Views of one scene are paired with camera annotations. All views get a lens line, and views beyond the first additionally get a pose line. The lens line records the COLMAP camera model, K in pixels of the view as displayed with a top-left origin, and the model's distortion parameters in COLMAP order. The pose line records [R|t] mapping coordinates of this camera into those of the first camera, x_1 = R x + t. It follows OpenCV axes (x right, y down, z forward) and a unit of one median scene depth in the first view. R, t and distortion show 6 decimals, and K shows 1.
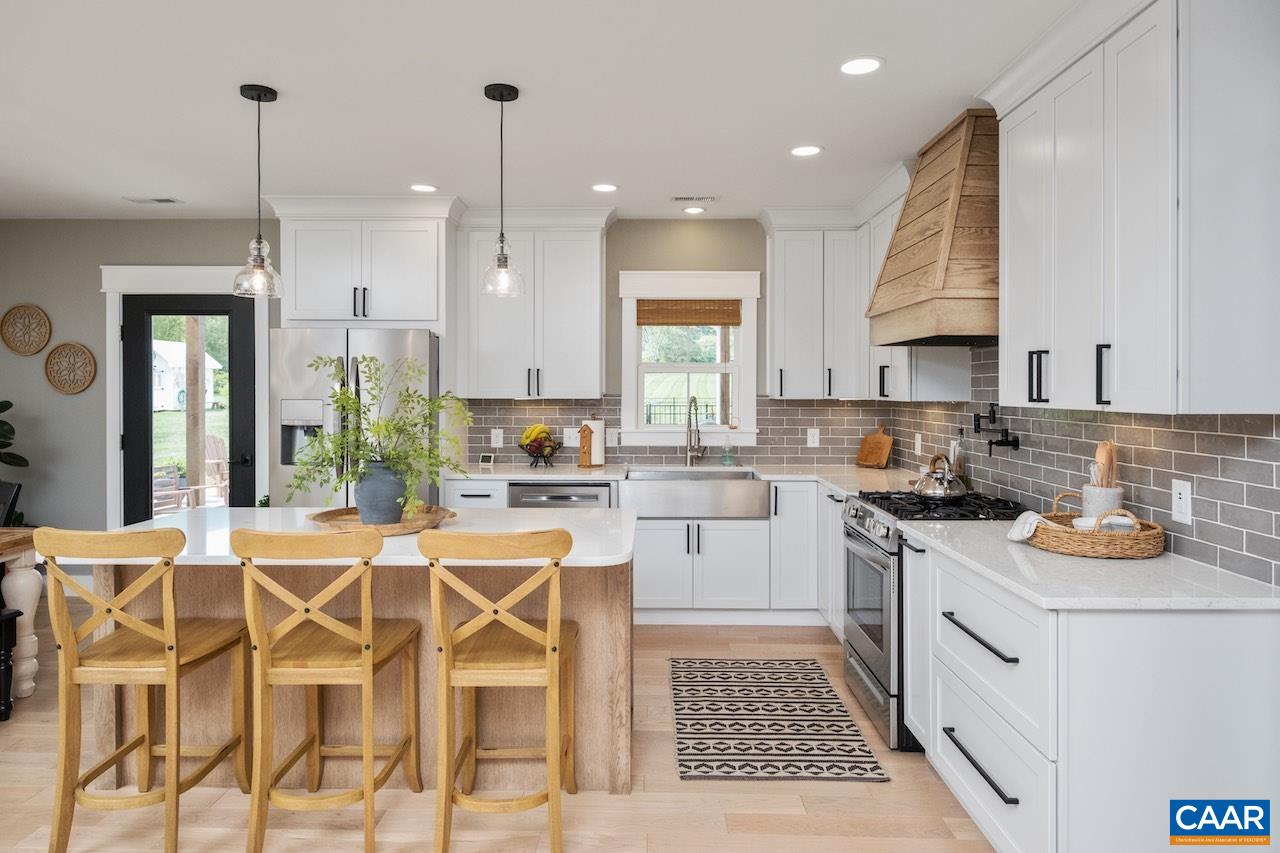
lens RADIAL K [[798.9, 0, 642.1], [0, 798.9, 385.6], [0, 0, 1]] dist [0.038634, 0.000301]
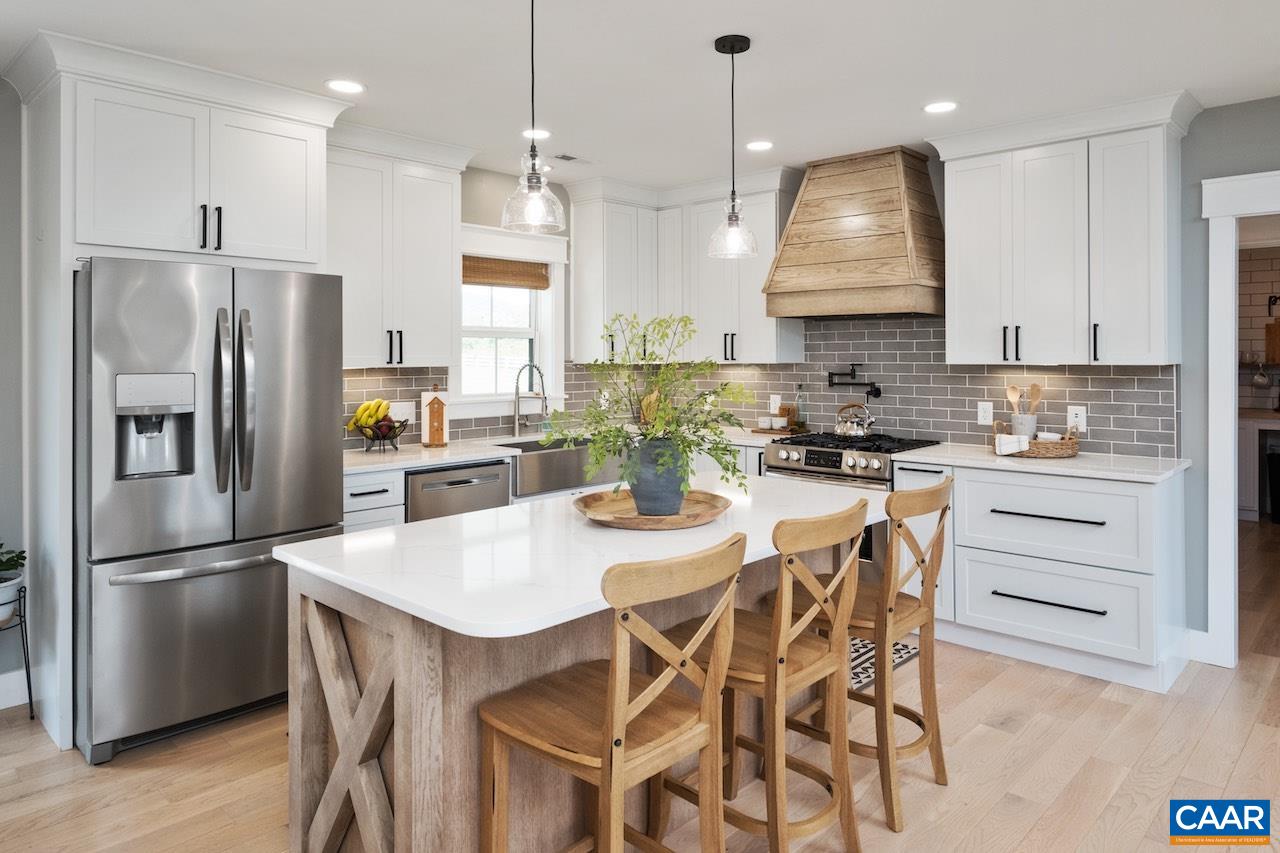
lens RADIAL K [[830.1, 0, 638.4], [0, 830.1, 350.1], [0, 0, 1]] dist [0.000849, 0.001220]
pose [[0.672106, -0.001544, 0.740453, -0.652481], [0.001324, 0.999999, 0.000882, -0.001235], [-0.740454, 0.000388, 0.672107, 0.278849]]
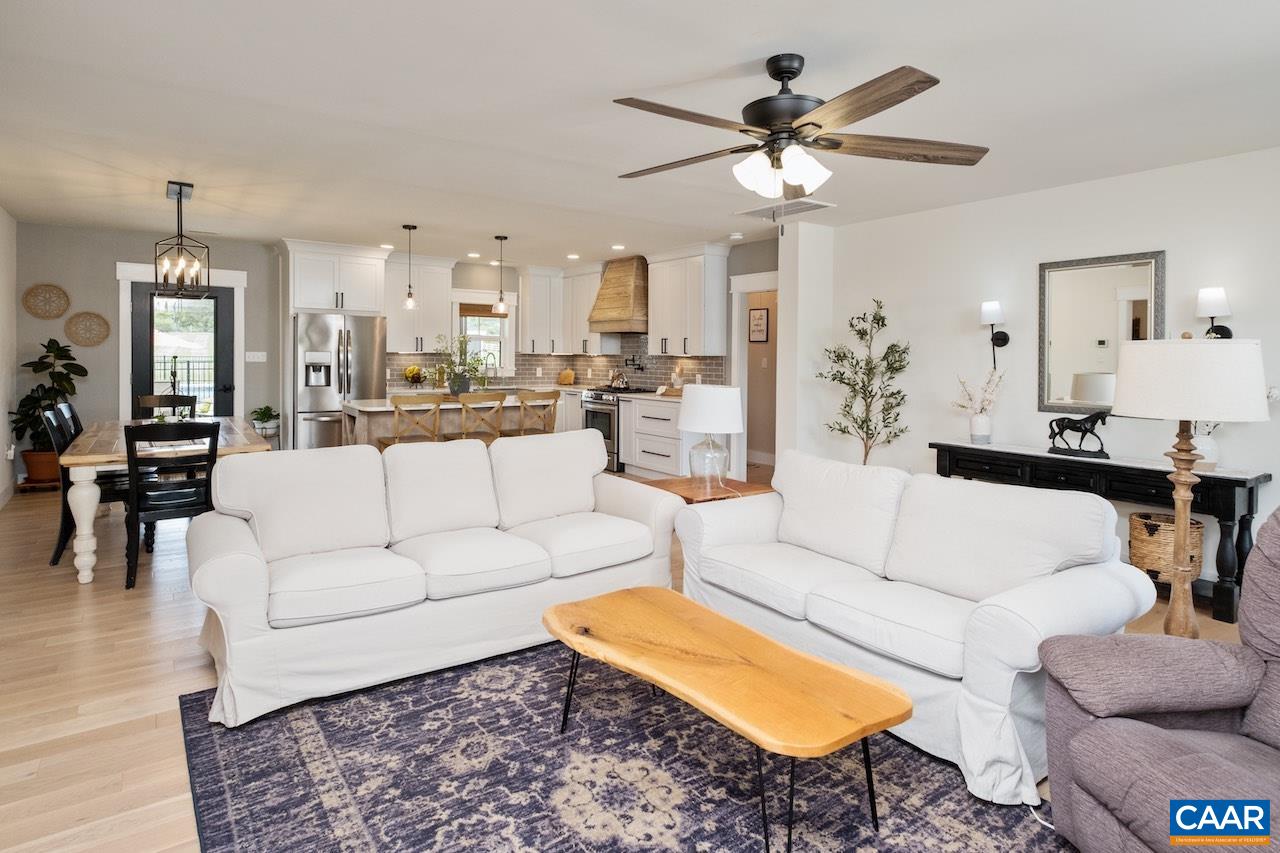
lens RADIAL K [[699.2, 0, 633.9], [0, 699.2, 368.9], [0, 0, 1]] dist [0.002862, 0.000404]
pose [[0.813669, -0.005919, 0.581299, -0.775264], [-0.012053, 0.999561, 0.027049, 0.003986], [-0.581204, -0.029015, 0.813241, -0.767476]]
